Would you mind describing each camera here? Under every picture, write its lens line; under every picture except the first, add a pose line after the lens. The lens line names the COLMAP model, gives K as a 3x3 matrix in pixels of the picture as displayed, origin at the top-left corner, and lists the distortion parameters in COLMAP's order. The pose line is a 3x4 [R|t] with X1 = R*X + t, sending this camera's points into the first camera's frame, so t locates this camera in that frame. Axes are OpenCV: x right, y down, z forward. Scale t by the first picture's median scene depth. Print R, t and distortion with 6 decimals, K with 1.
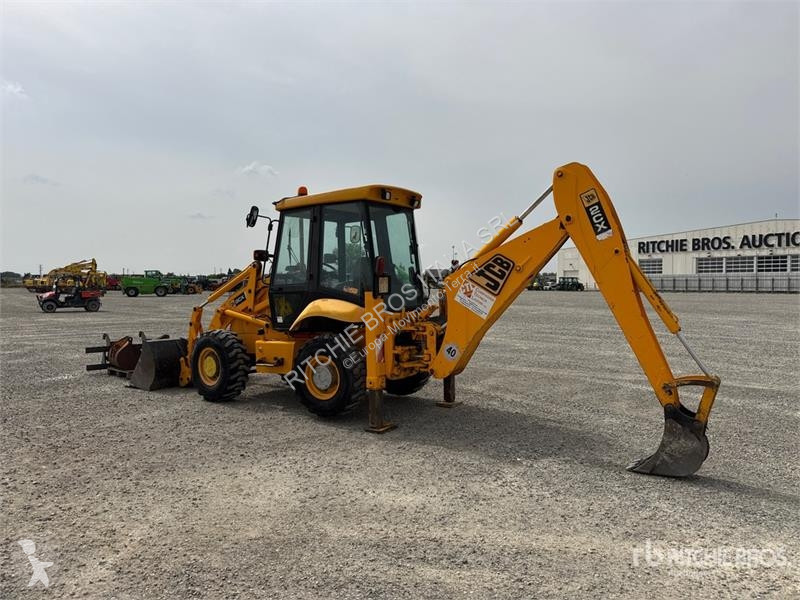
lens RADIAL K [[585.8, 0, 398.9], [0, 585.8, 303.8], [0, 0, 1]] dist [0.042093, -0.047782]
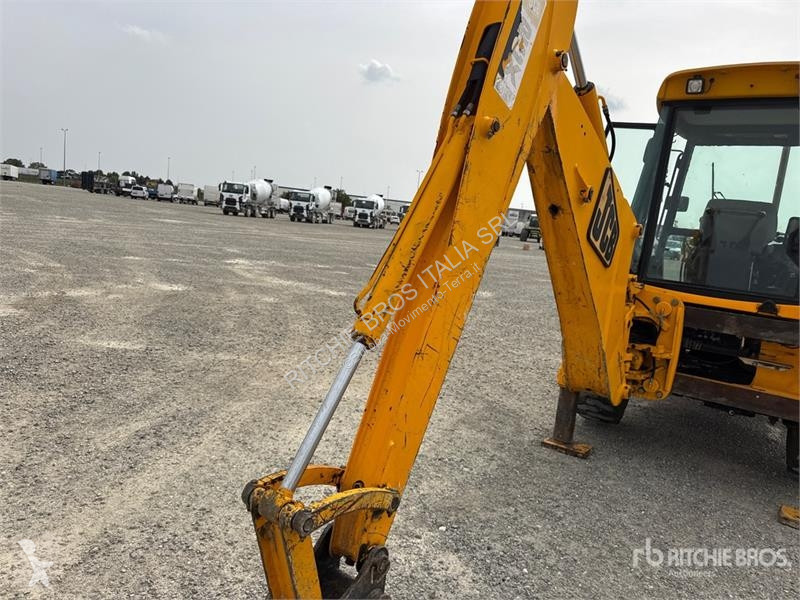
lens RADIAL K [[585.8, 0, 398.5], [0, 585.8, 296.8], [0, 0, 1]] dist [0.042093, -0.047782]
pose [[-0.041508, 0.134536, -0.990039, 0.997331], [-0.141454, 0.980121, 0.139118, -0.036251], [0.989074, 0.145820, -0.021652, 1.266655]]
